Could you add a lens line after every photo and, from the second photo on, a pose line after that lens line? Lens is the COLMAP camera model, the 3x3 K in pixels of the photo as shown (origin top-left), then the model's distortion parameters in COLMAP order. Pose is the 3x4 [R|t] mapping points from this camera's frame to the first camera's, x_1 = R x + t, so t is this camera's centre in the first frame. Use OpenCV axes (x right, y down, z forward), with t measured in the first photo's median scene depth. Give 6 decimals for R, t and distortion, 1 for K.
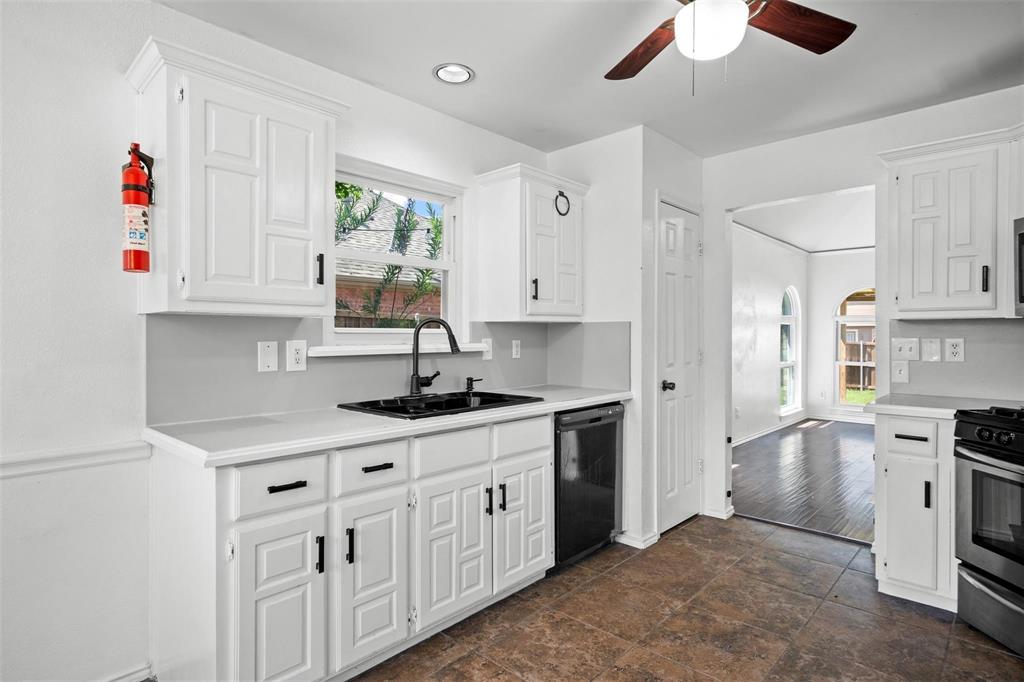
lens RADIAL K [[540.2, 0, 519.3], [0, 540.2, 337.9], [0, 0, 1]] dist [0.004900, 0.001613]
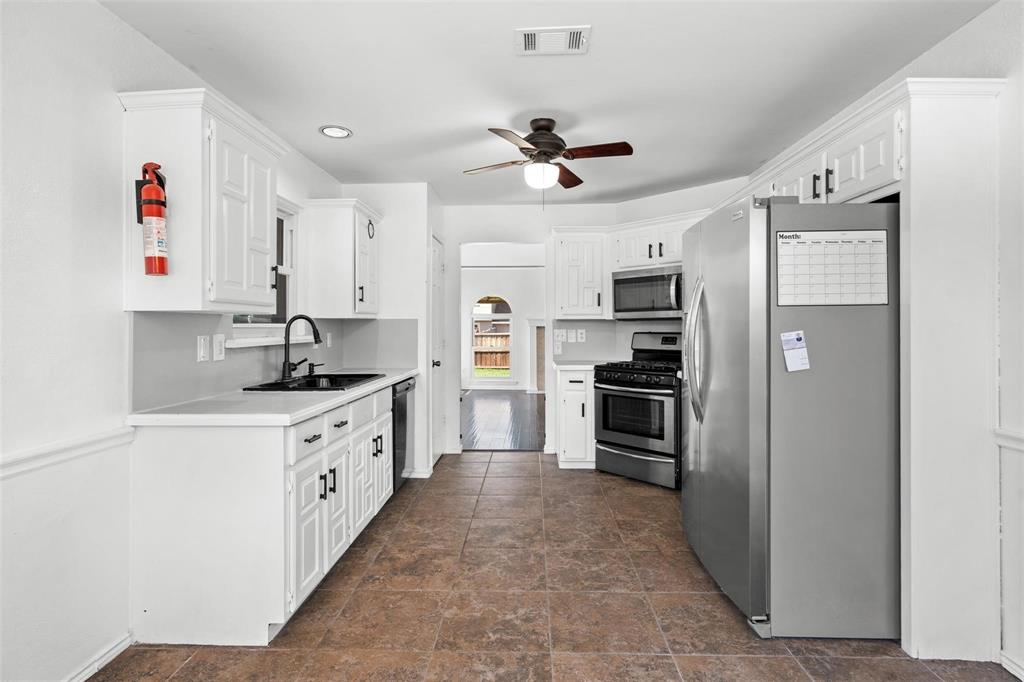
lens RADIAL K [[510.0, 0, 509.9], [0, 510.0, 323.8], [0, 0, 1]] dist [0.004139, 0.002435]
pose [[0.765510, 0.001994, 0.643421, -0.558022], [0.007302, 0.999904, -0.011787, -0.000136], [-0.643382, 0.013721, 0.765422, -0.209498]]
